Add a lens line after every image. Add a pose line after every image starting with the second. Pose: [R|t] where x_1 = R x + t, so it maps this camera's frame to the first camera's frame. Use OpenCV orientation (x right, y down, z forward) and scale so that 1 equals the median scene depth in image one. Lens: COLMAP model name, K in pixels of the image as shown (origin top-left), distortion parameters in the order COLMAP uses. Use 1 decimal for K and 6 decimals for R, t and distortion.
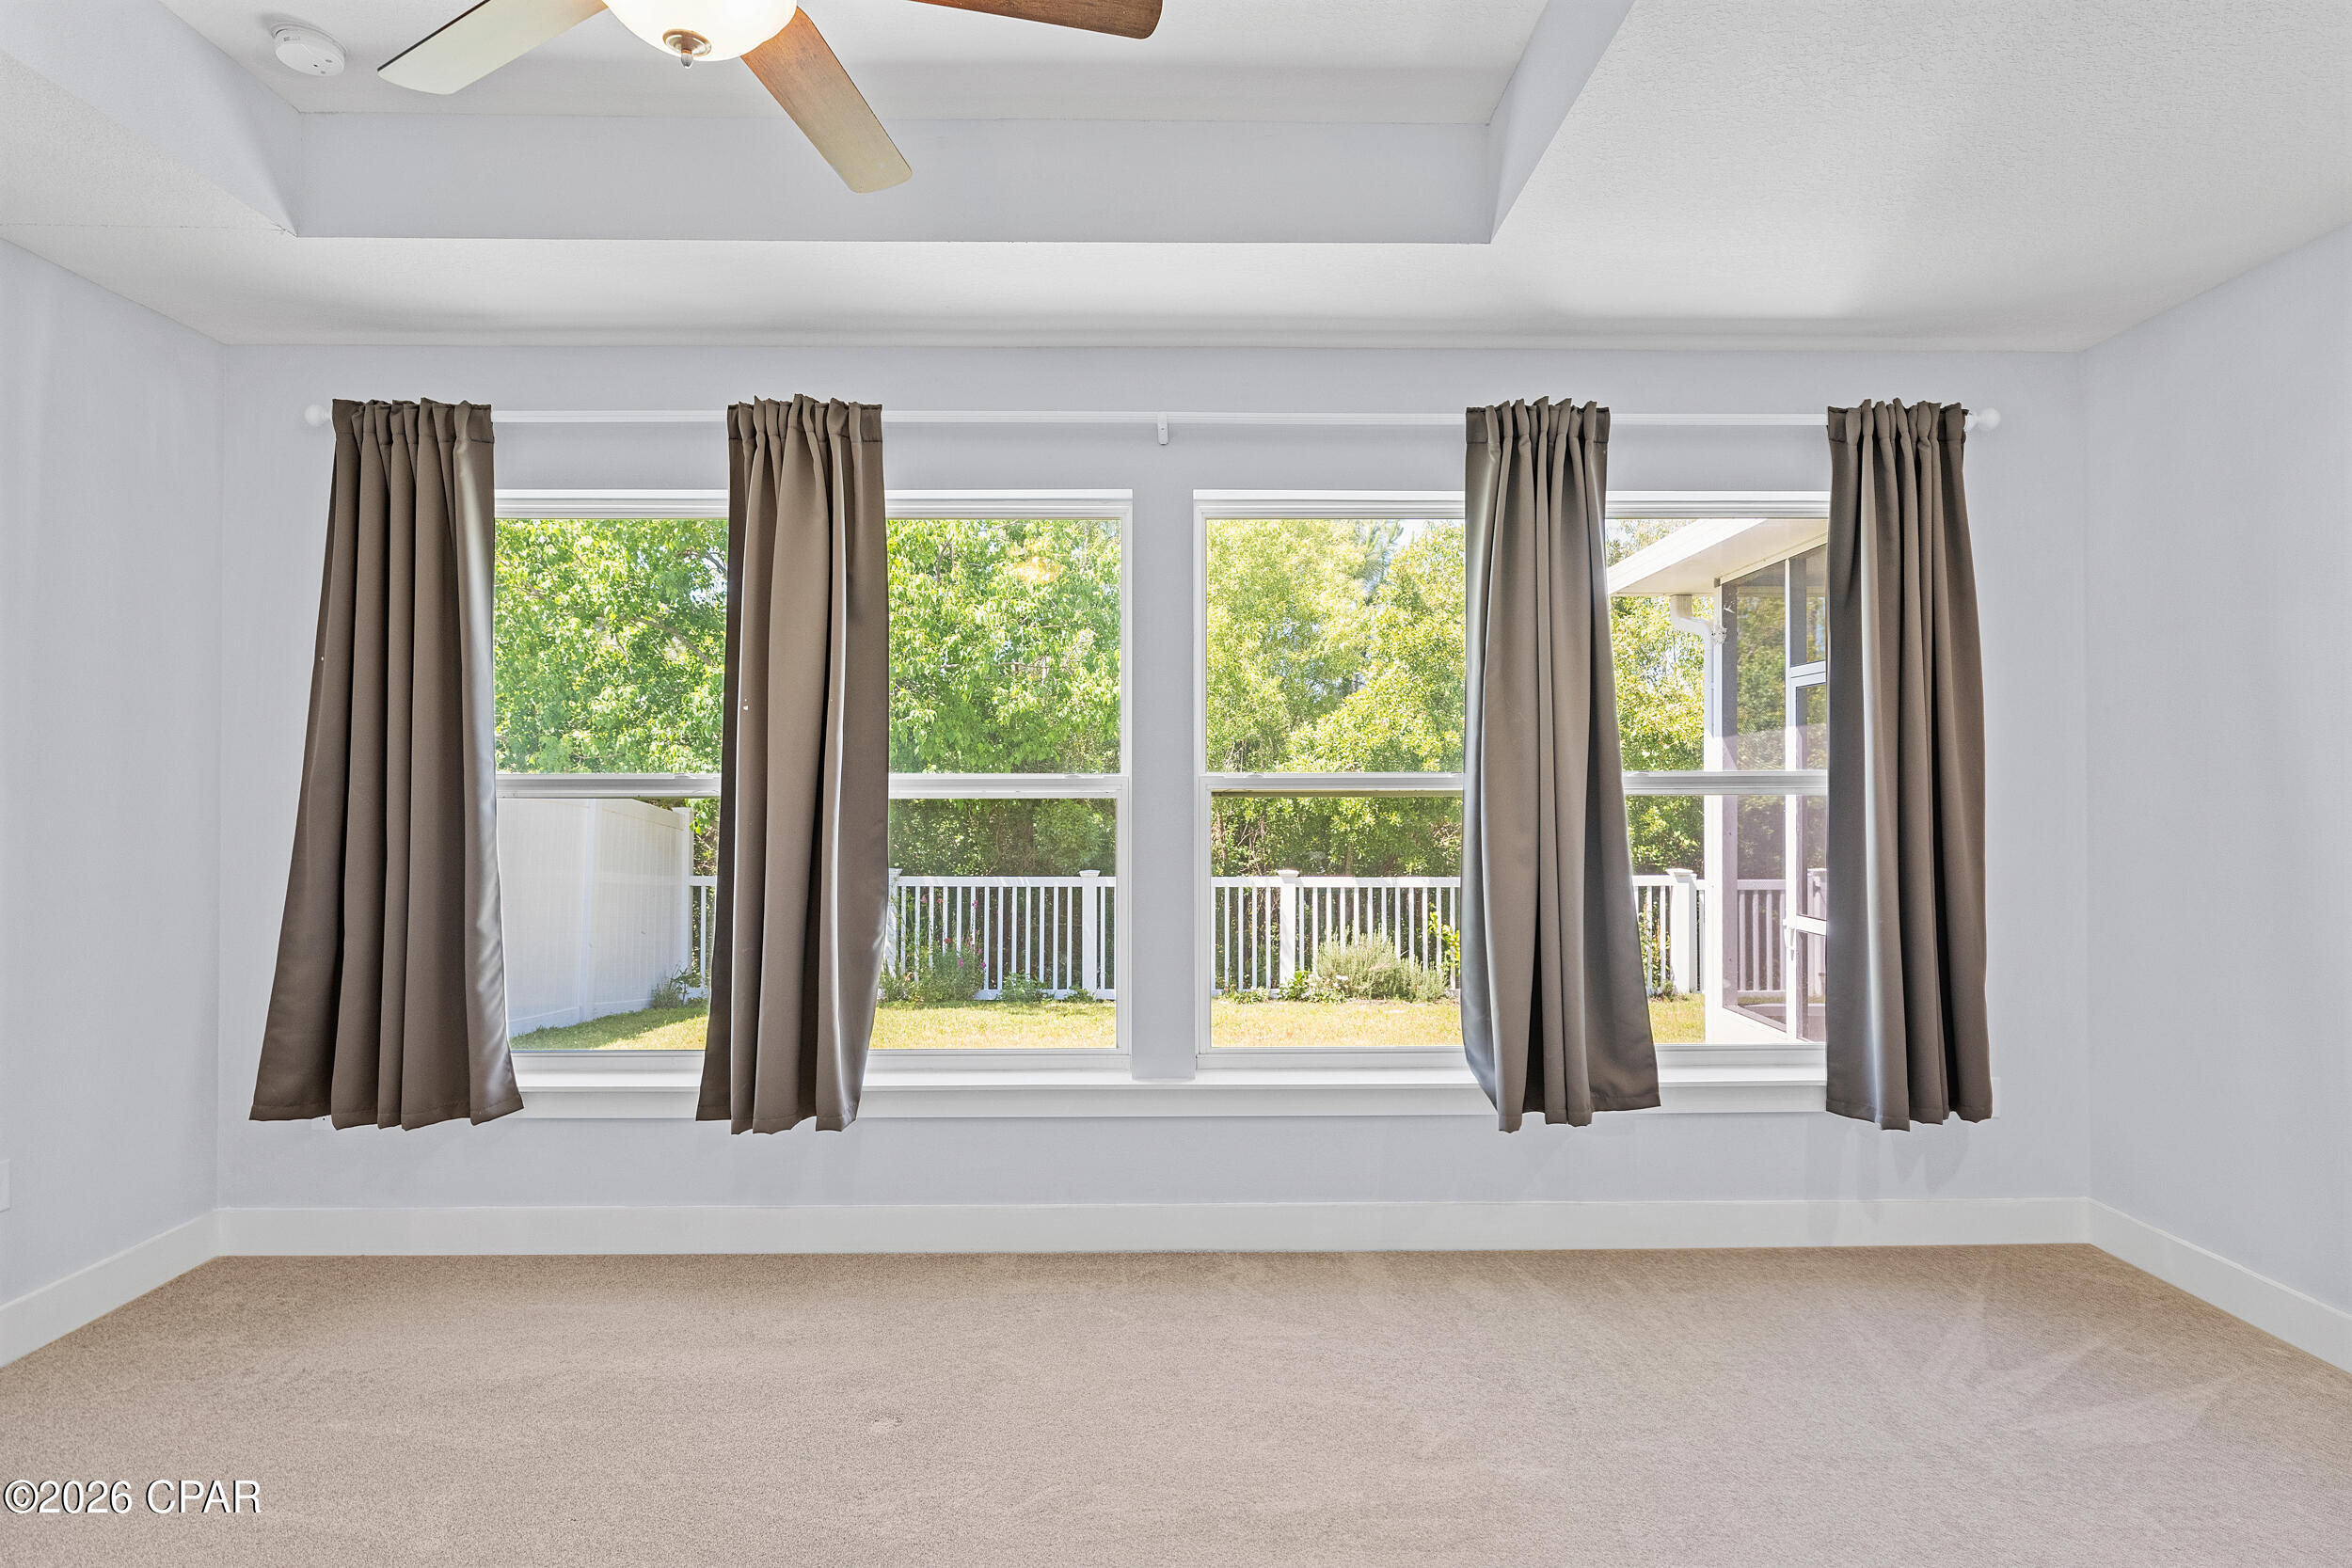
lens RADIAL K [[1241.5, 0, 1177.2], [0, 1241.5, 766.1], [0, 0, 1]] dist [0.002077, -0.001140]
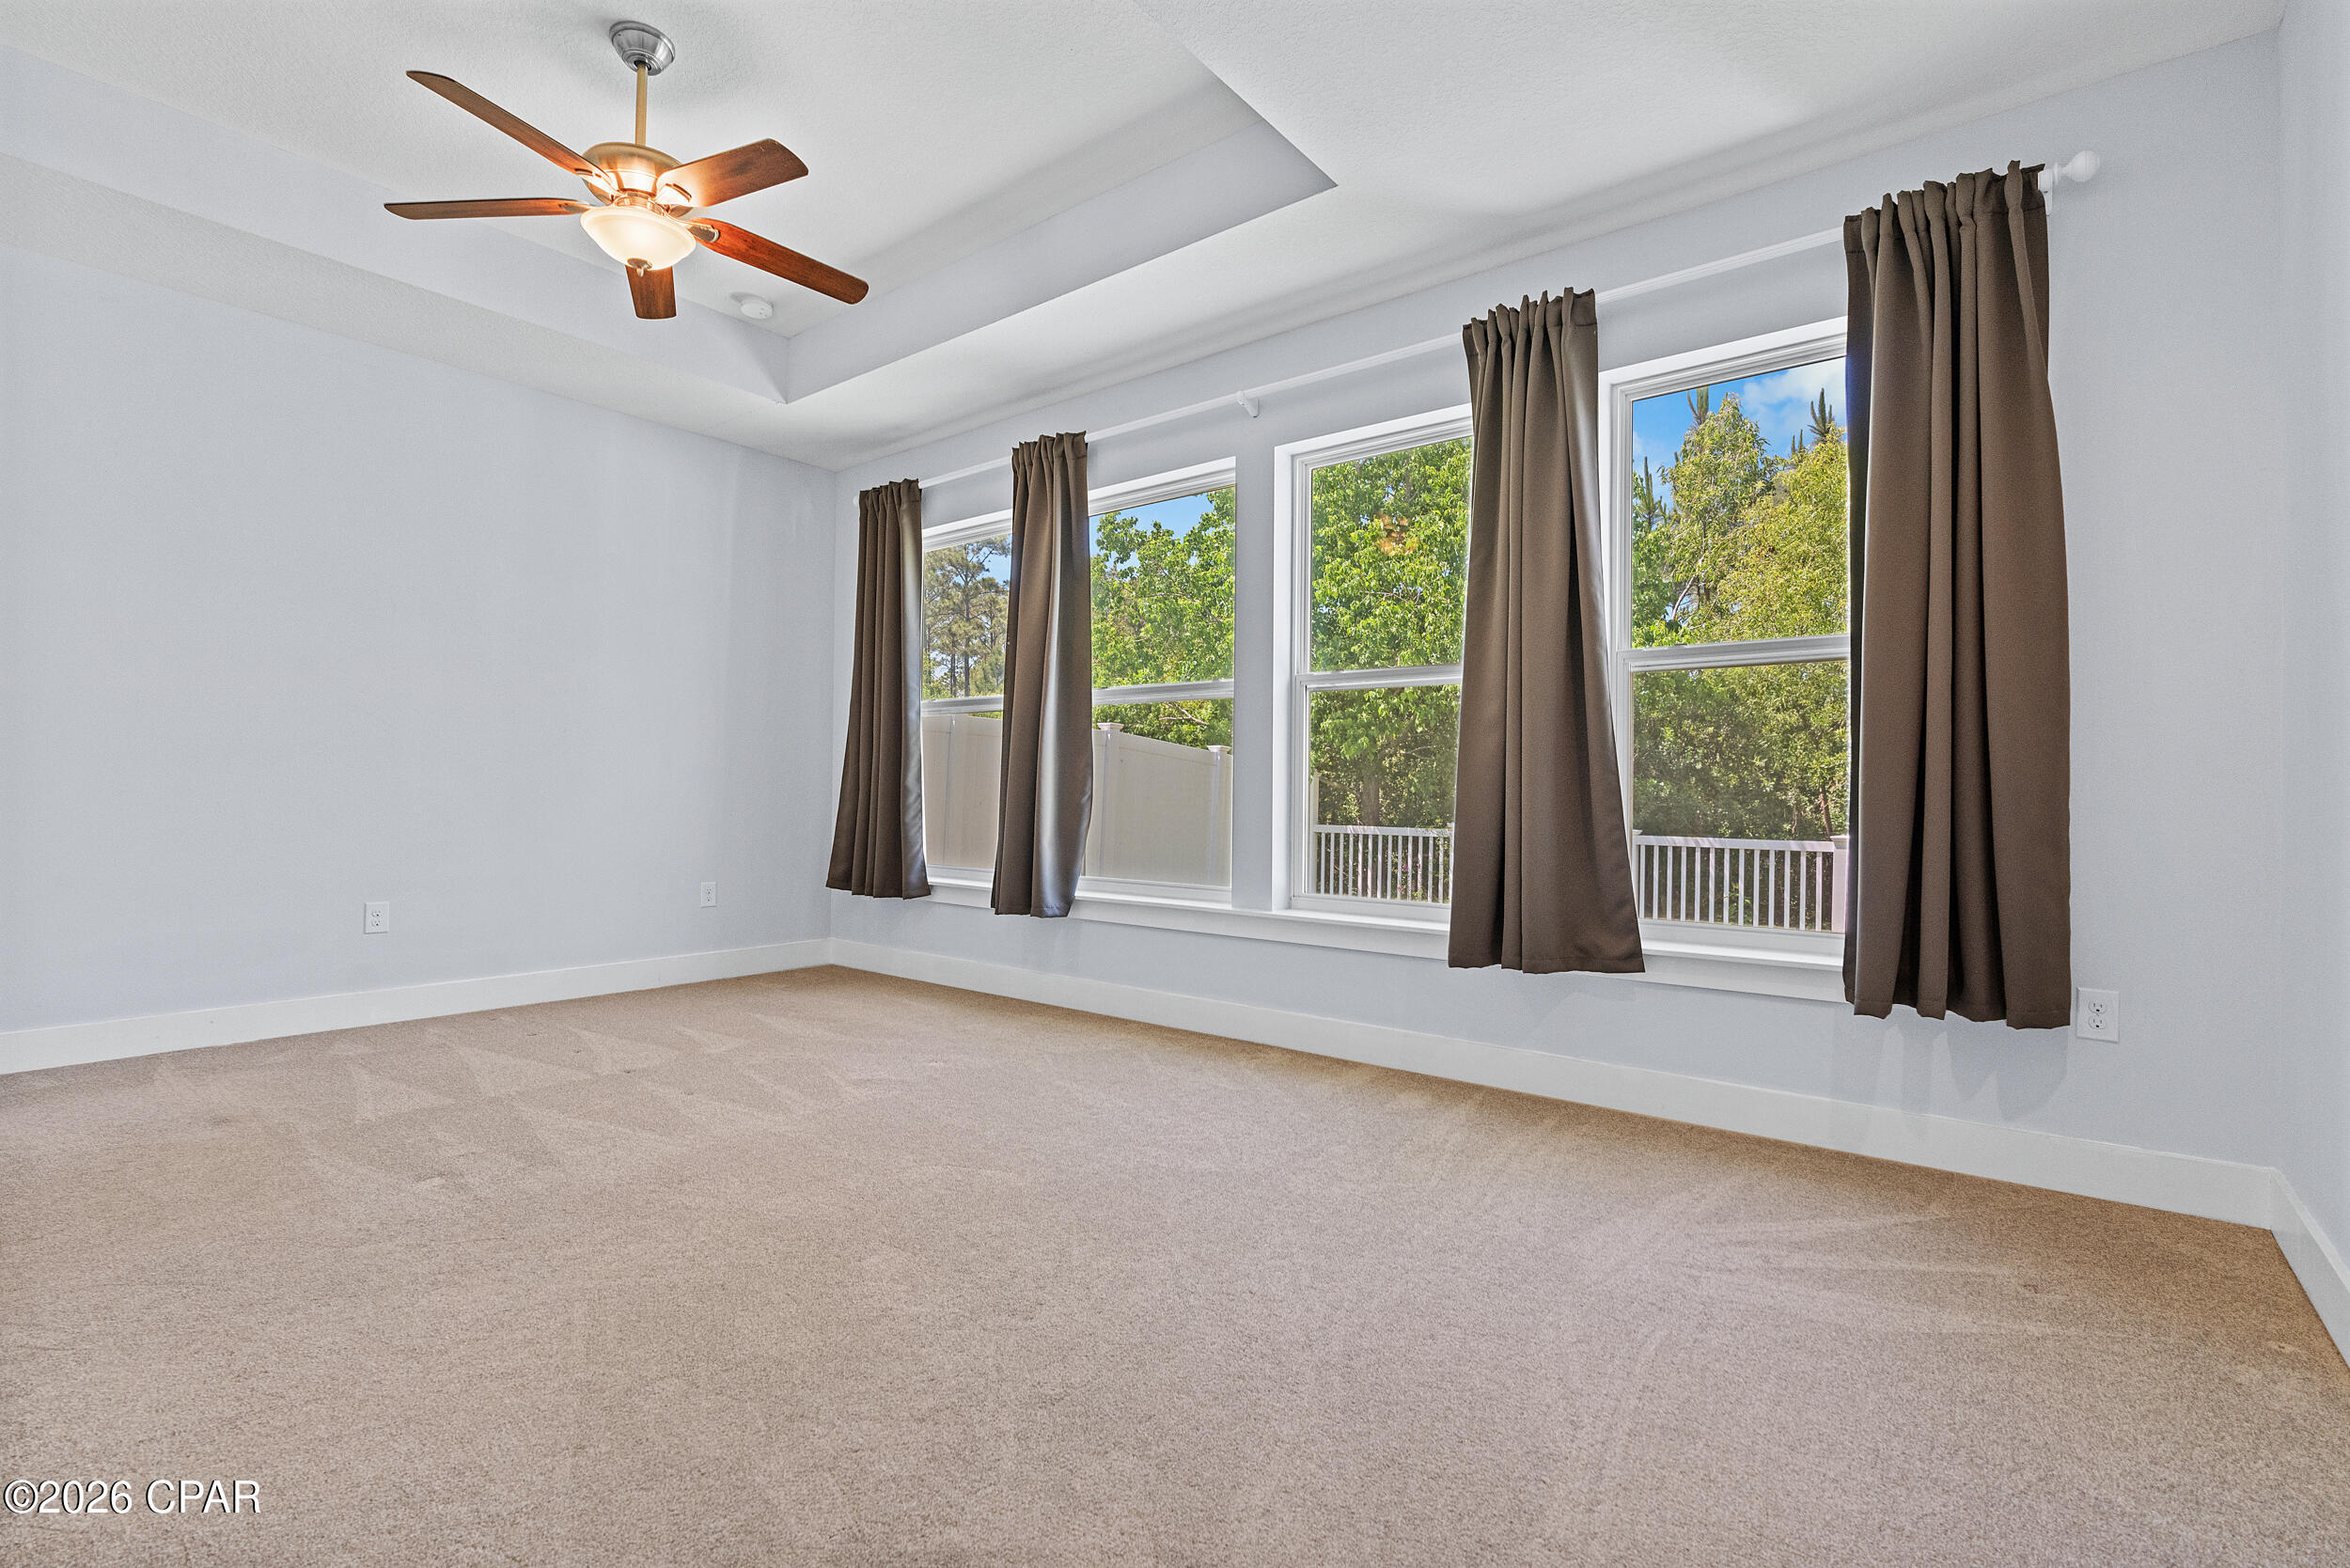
lens RADIAL K [[1063.9, 0, 1175.0], [0, 1063.9, 784.0], [0, 0, 1]] dist [-0.000786, 0.000170]
pose [[0.773612, 0.004436, -0.633644, 0.645514], [0.000325, 0.999973, 0.007397, 0.116433], [0.633660, -0.005928, 0.773589, 0.098666]]
